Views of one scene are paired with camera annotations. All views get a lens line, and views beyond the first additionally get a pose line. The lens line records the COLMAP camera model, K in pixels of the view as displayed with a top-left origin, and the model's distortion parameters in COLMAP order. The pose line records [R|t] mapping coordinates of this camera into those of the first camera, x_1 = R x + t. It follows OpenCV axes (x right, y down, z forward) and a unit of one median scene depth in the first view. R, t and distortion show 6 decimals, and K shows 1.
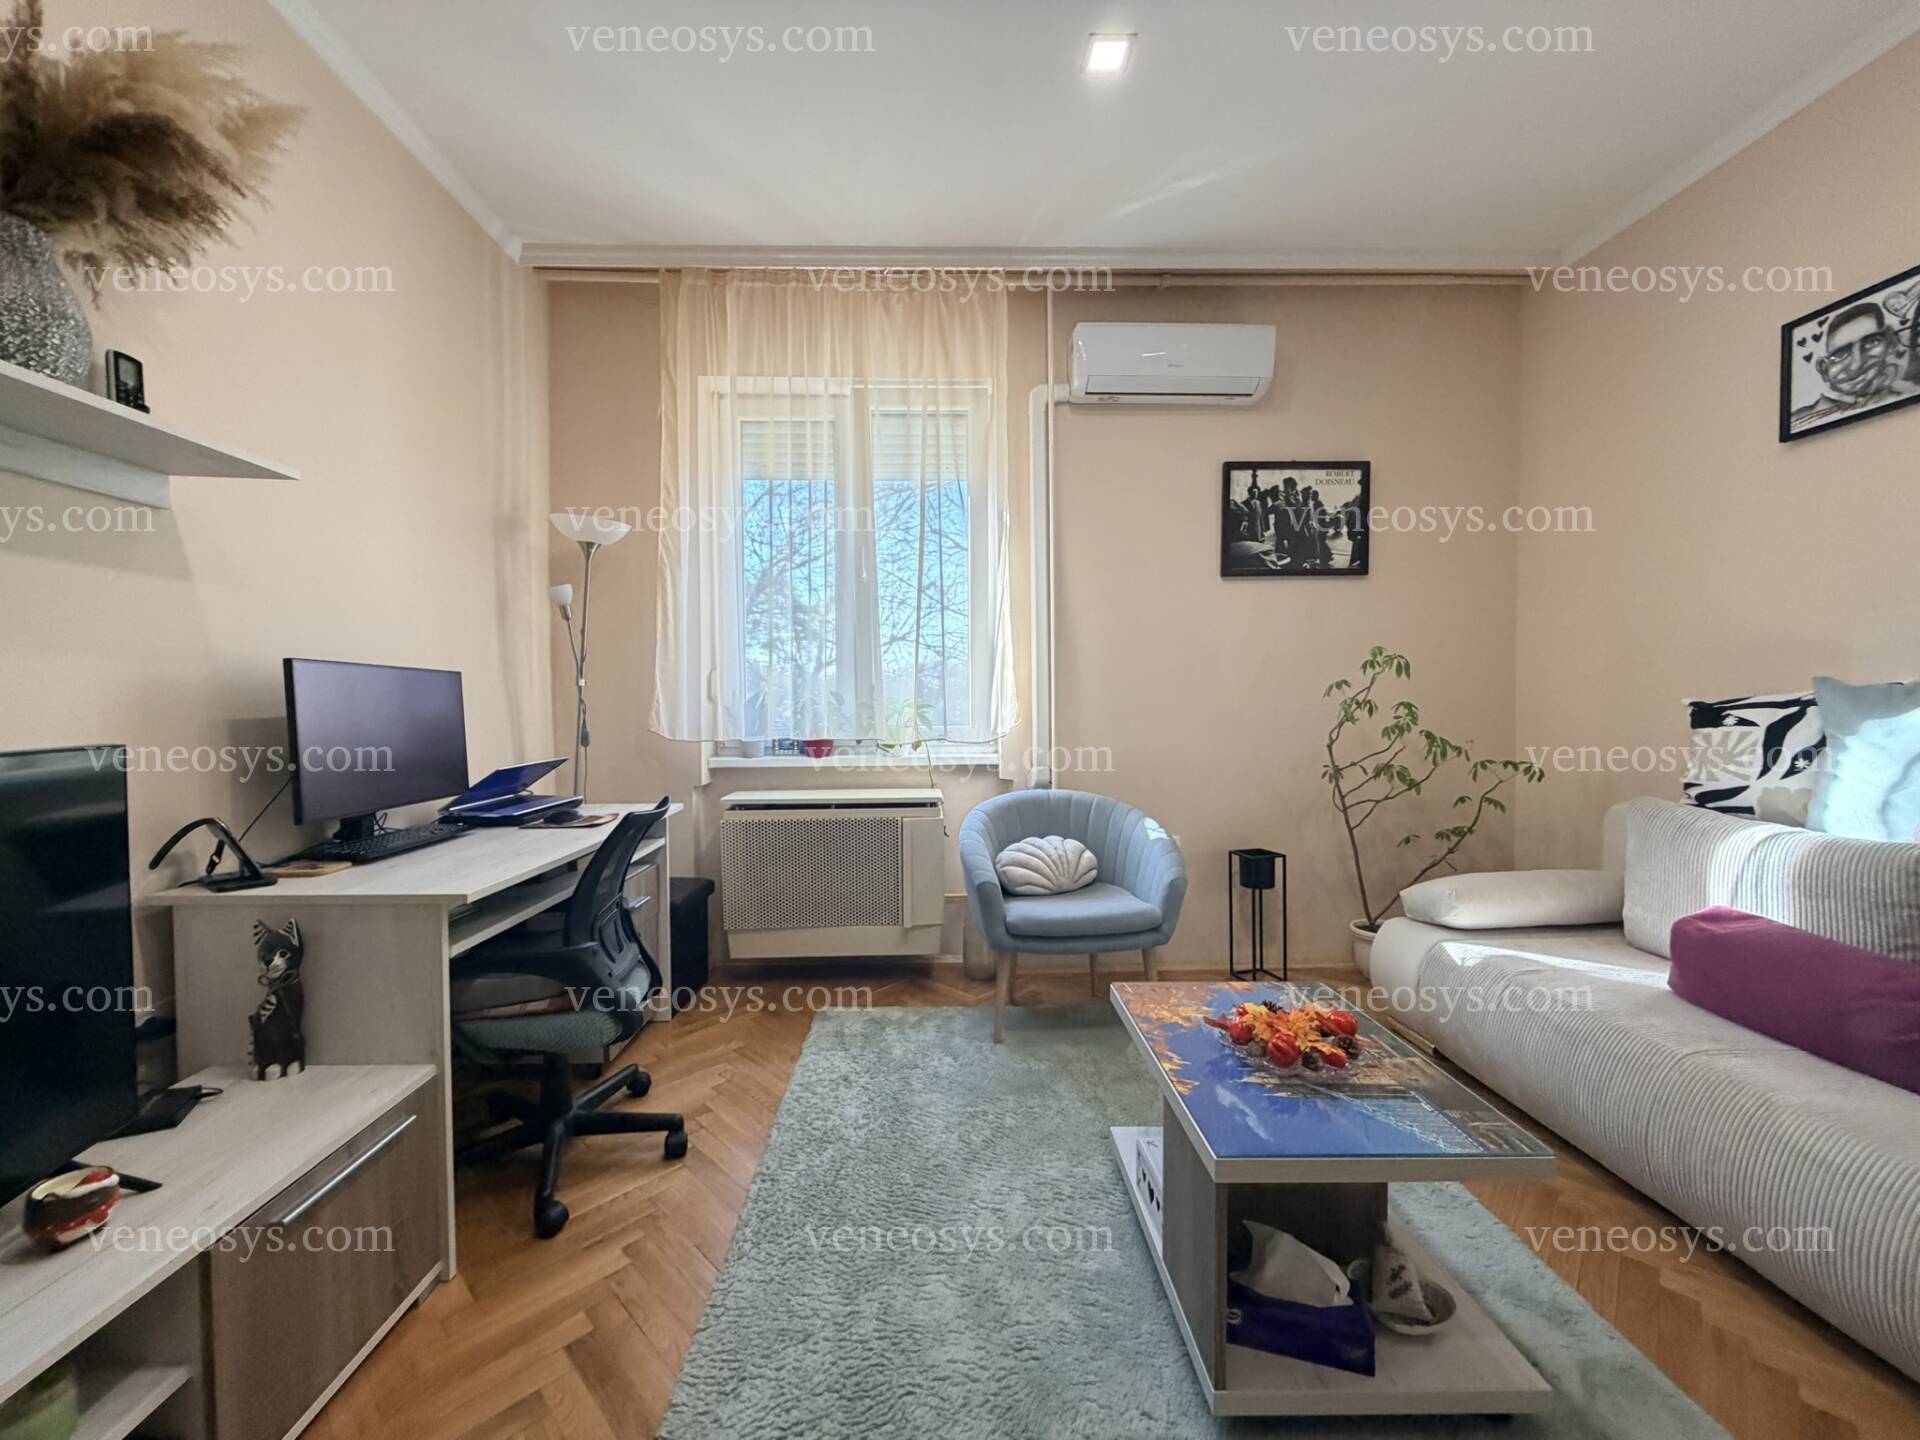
lens RADIAL K [[765.8, 0, 952.3], [0, 765.8, 715.4], [0, 0, 1]] dist [-0.000209, 0.000633]
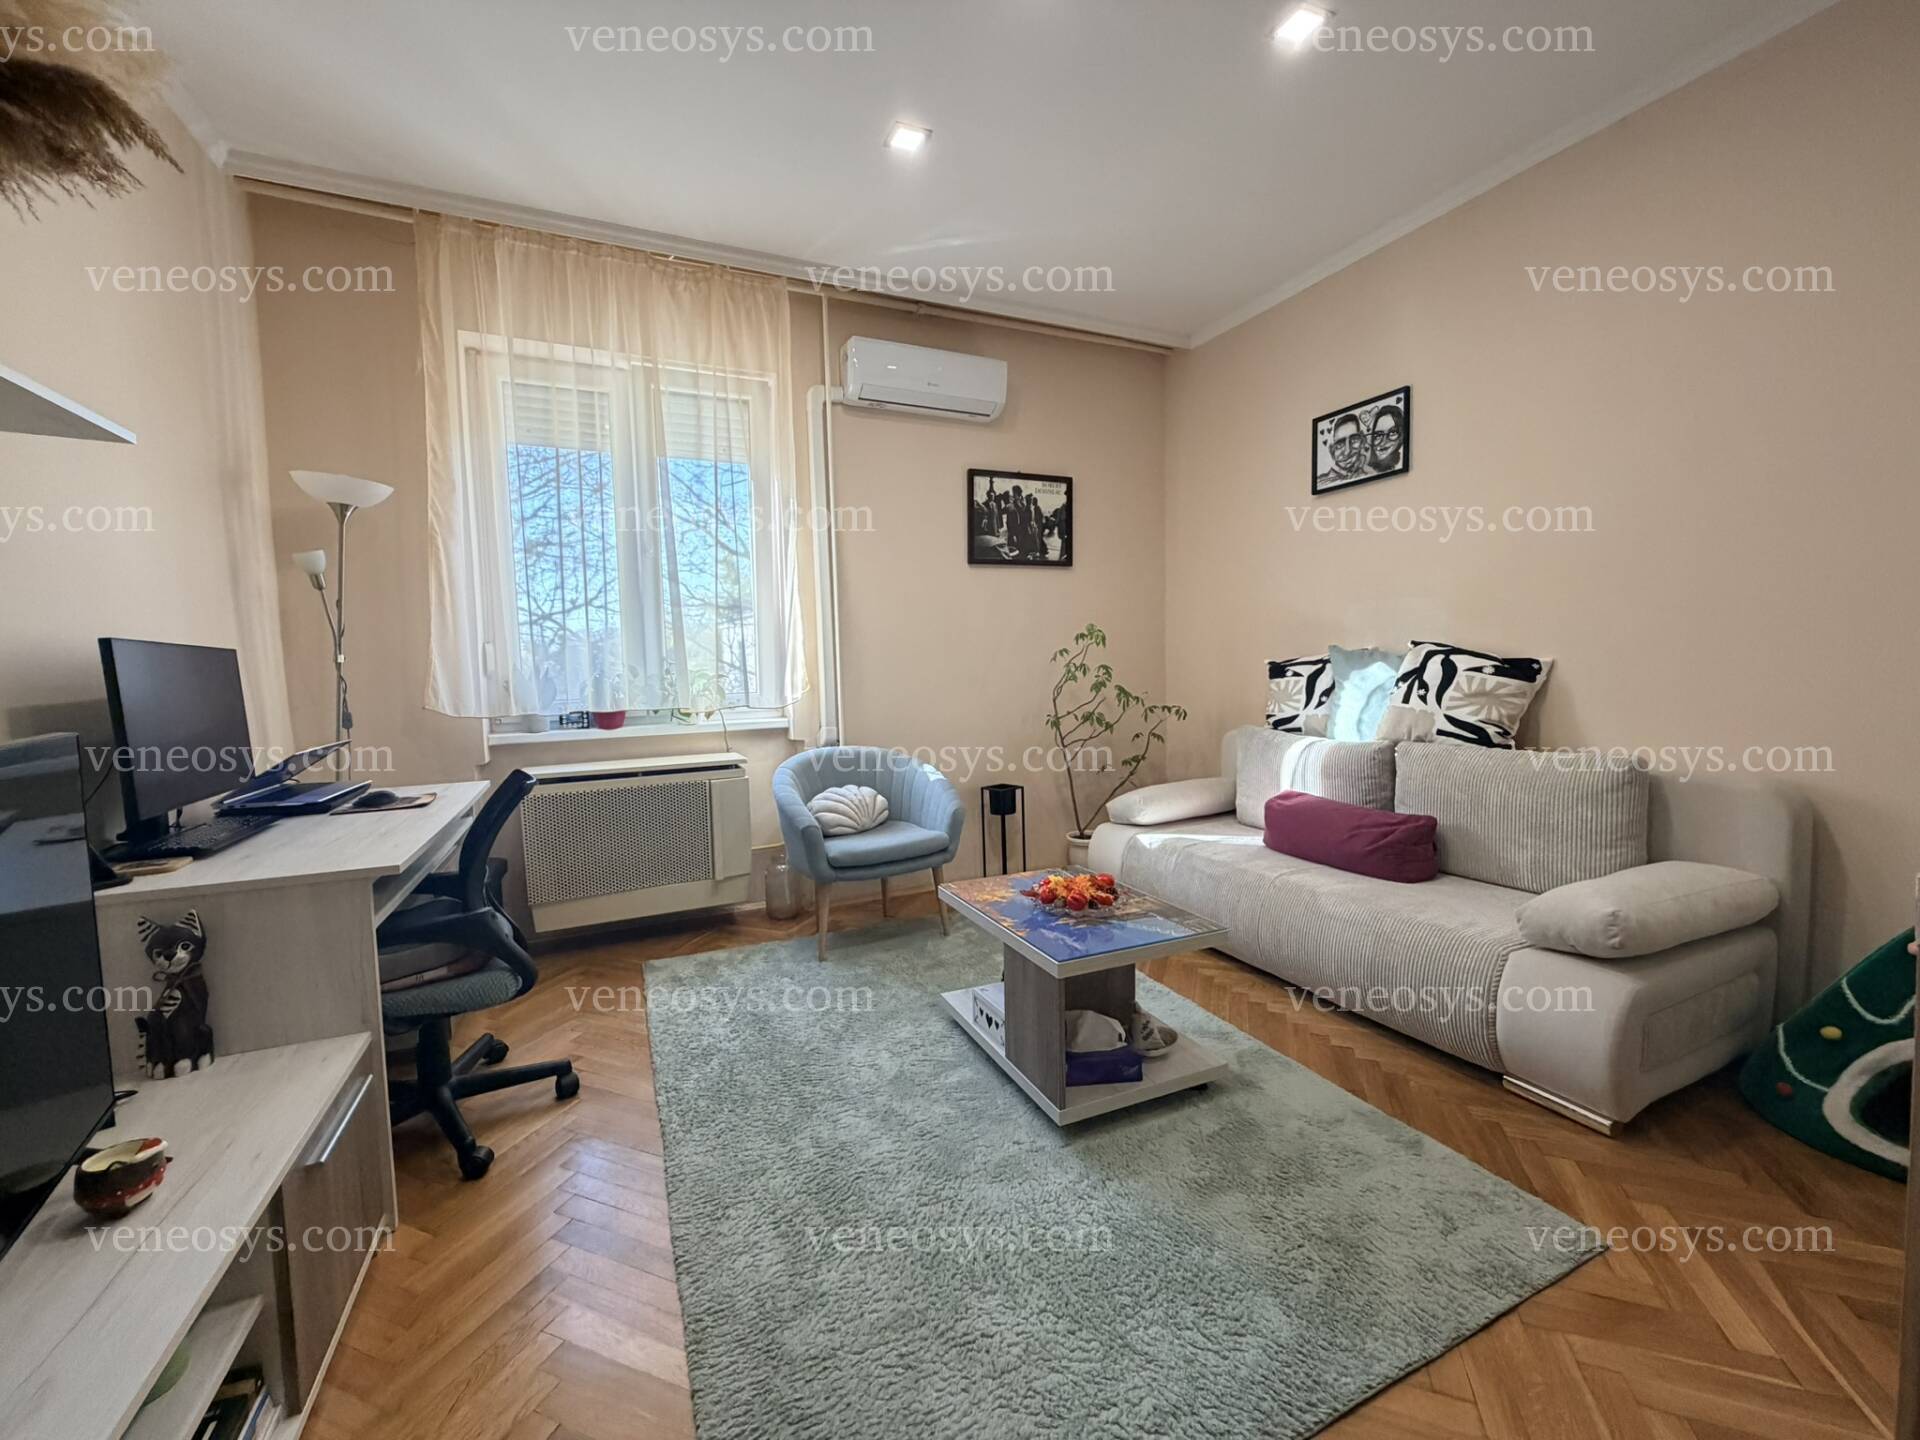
lens RADIAL K [[765.8, 0, 953.3], [0, 765.8, 714.8], [0, 0, 1]] dist [-0.000209, 0.000633]
pose [[0.919721, -0.042667, 0.390248, -0.225424], [0.026078, 0.998521, 0.047712, -0.000987], [-0.391707, -0.033705, 0.919473, -0.167760]]
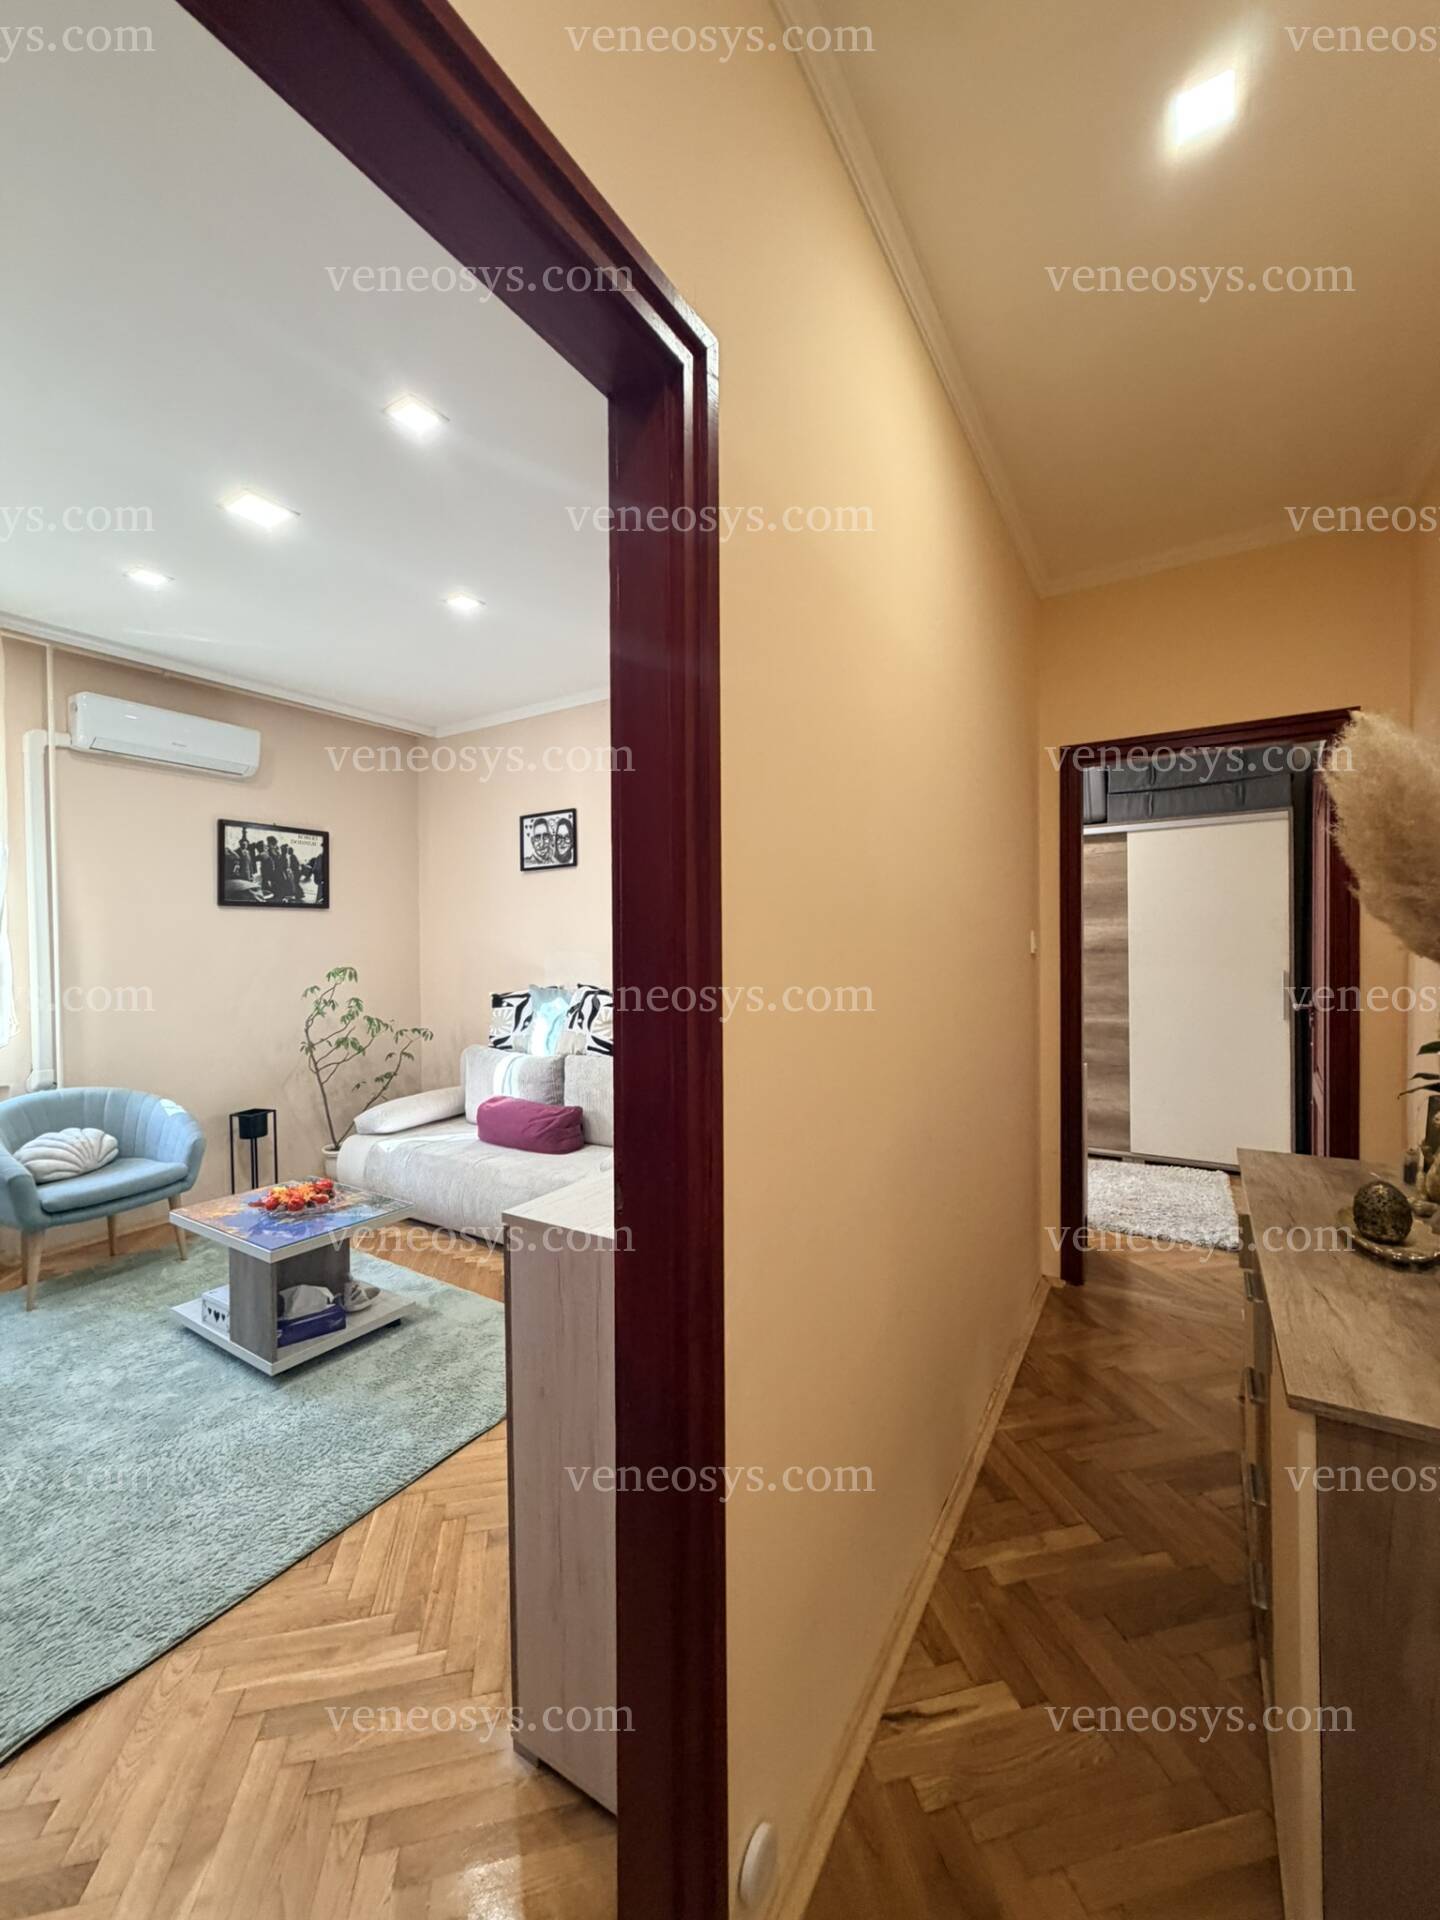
lens RADIAL K [[765.8, 0, 722.9], [0, 765.8, 950.6], [0, 0, 1]] dist [-0.000209, 0.000633]
pose [[0.558195, -0.006756, 0.829682, -0.366179], [0.024918, 0.999652, -0.008624, -0.104027], [-0.829336, 0.025488, 0.558169, -0.639977]]
